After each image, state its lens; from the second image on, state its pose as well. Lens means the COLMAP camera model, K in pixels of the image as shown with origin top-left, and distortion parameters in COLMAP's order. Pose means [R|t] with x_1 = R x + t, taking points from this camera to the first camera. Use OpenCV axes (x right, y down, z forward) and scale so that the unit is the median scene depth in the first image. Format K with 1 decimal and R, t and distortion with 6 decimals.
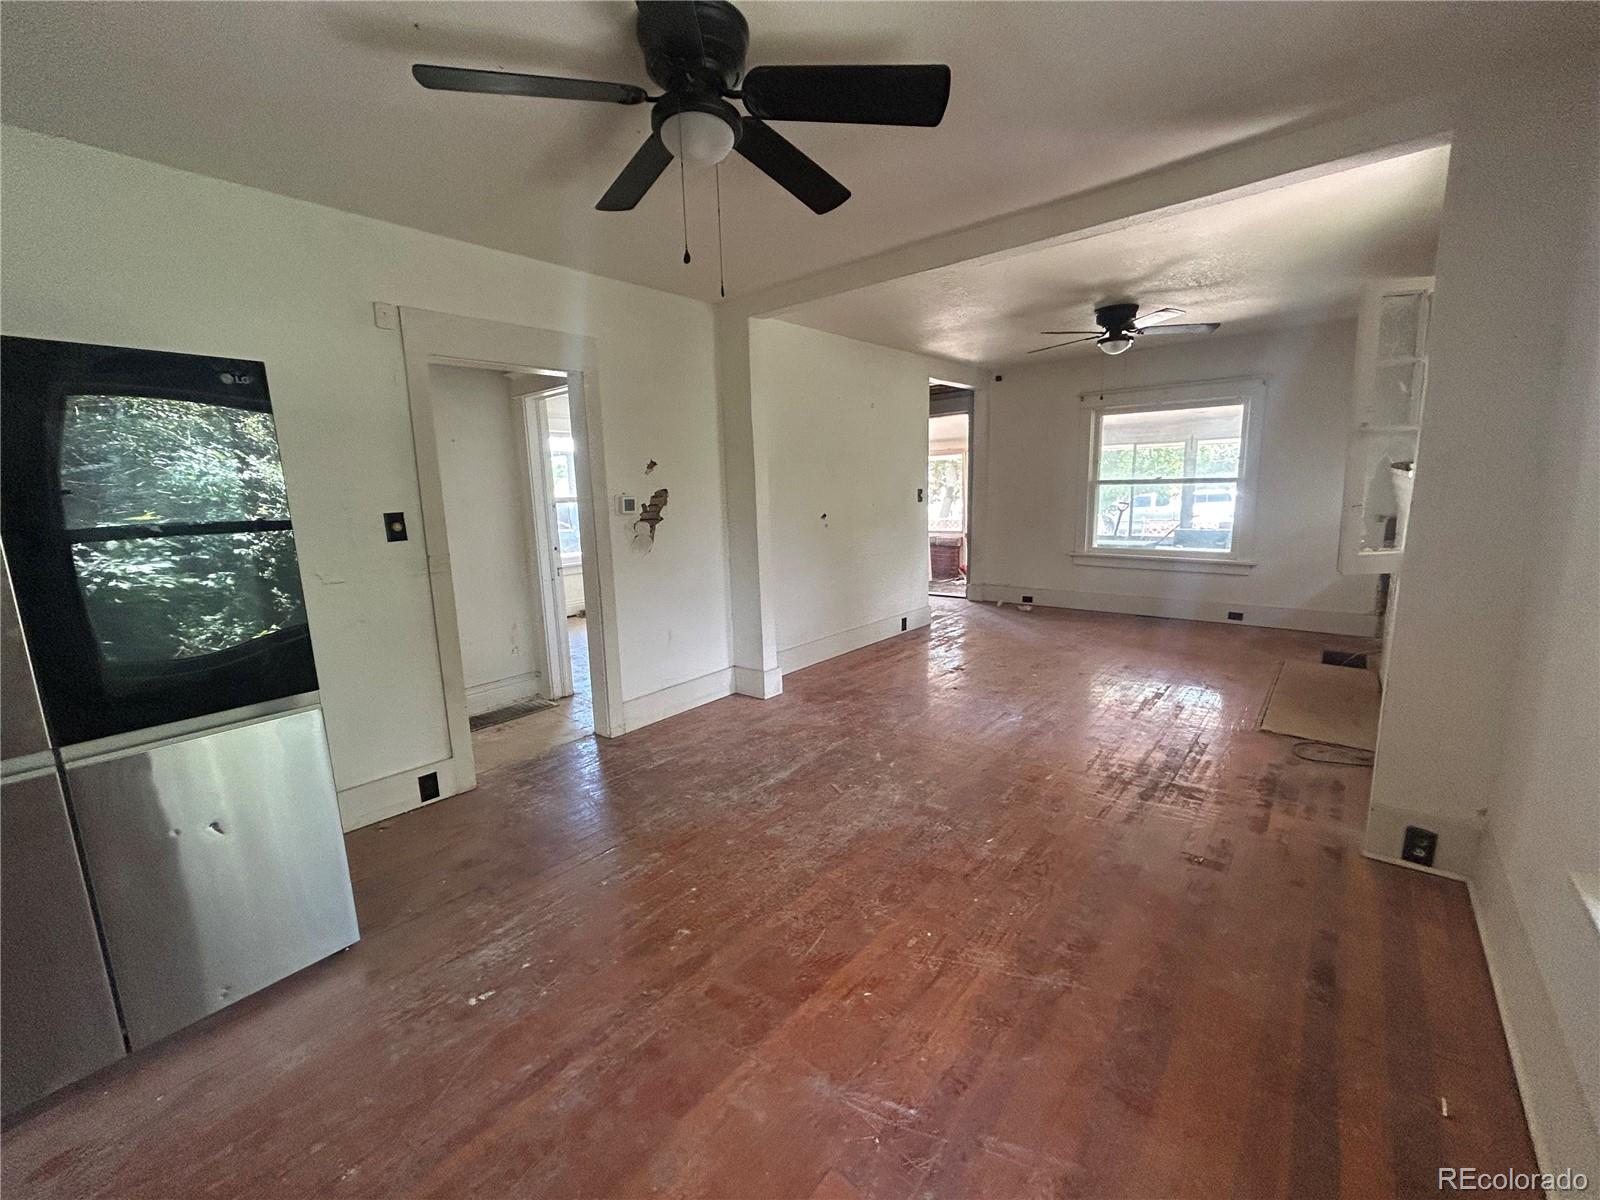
lens RADIAL K [[651.9, 0, 799.3], [0, 651.9, 598.2], [0, 0, 1]] dist [-0.002485, 0.001508]
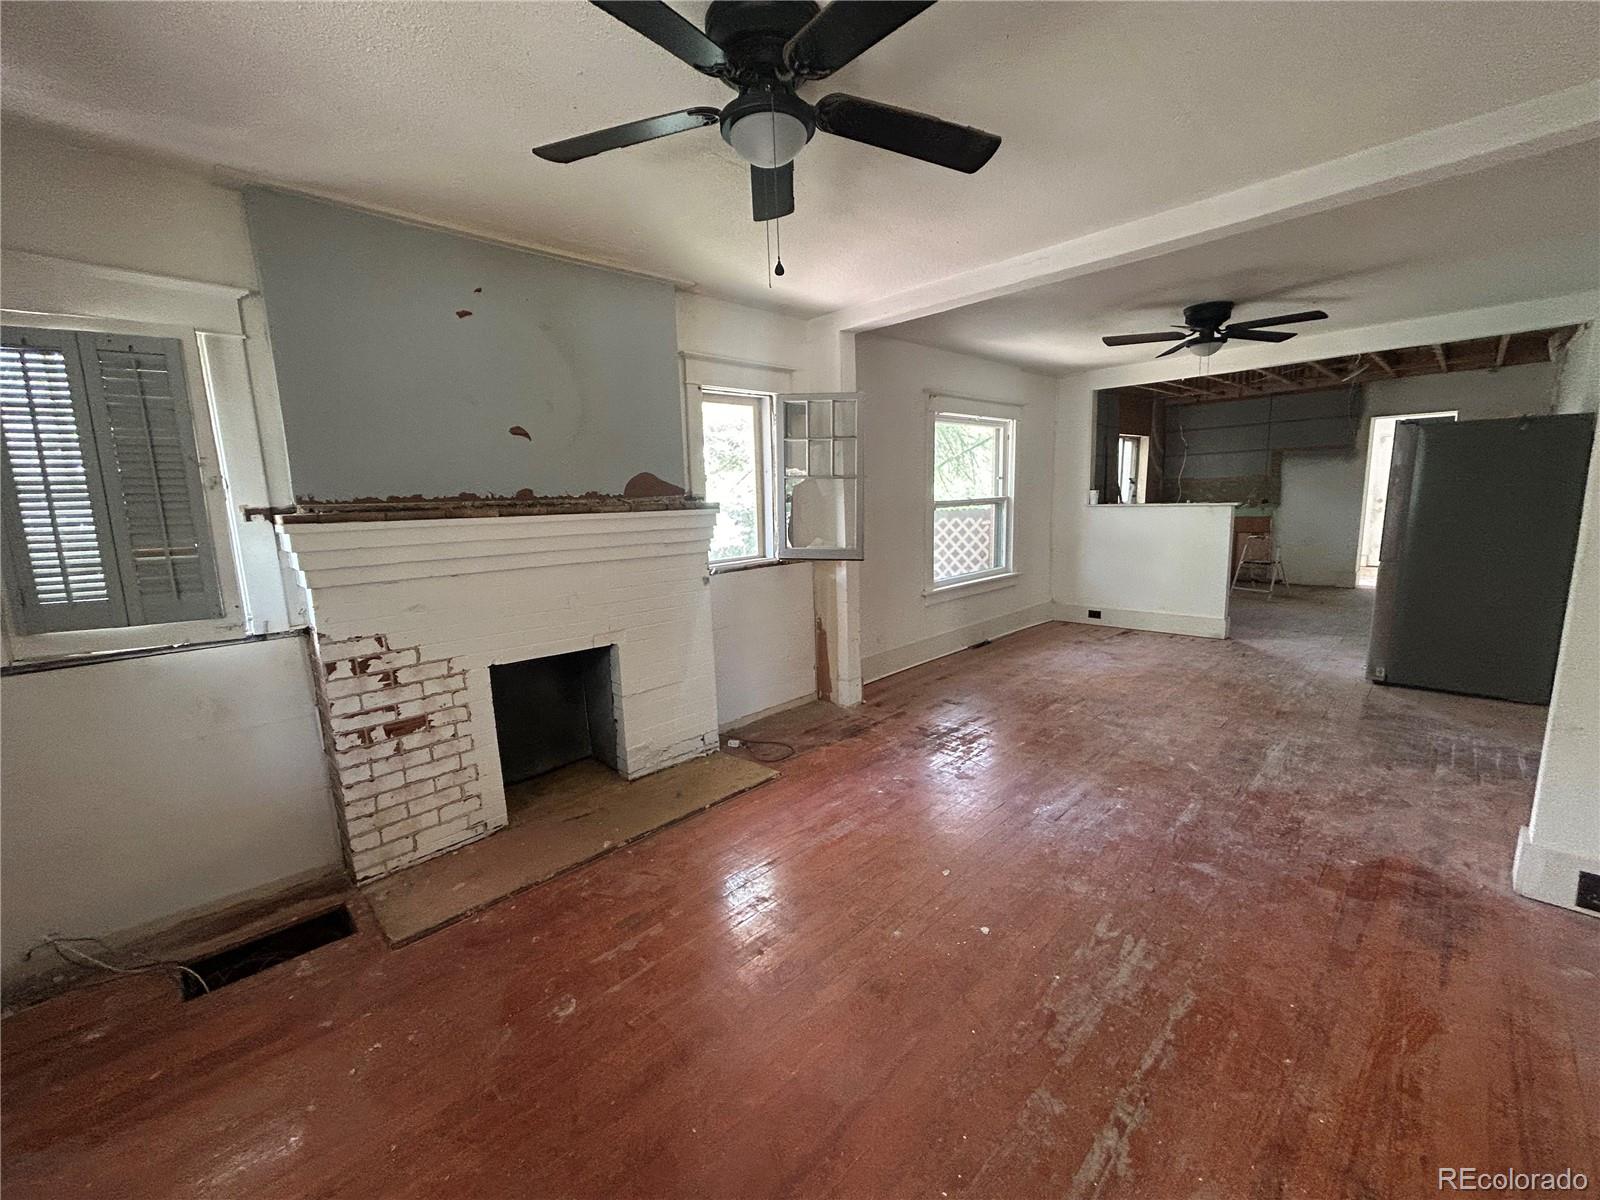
lens RADIAL K [[651.9, 0, 793.9], [0, 651.9, 602.5], [0, 0, 1]] dist [-0.002485, 0.001508]
pose [[-0.993191, 0.049257, 0.105572, 0.652558], [0.081501, 0.941316, 0.327538, -0.389456], [-0.083243, 0.333912, -0.938921, 2.047397]]
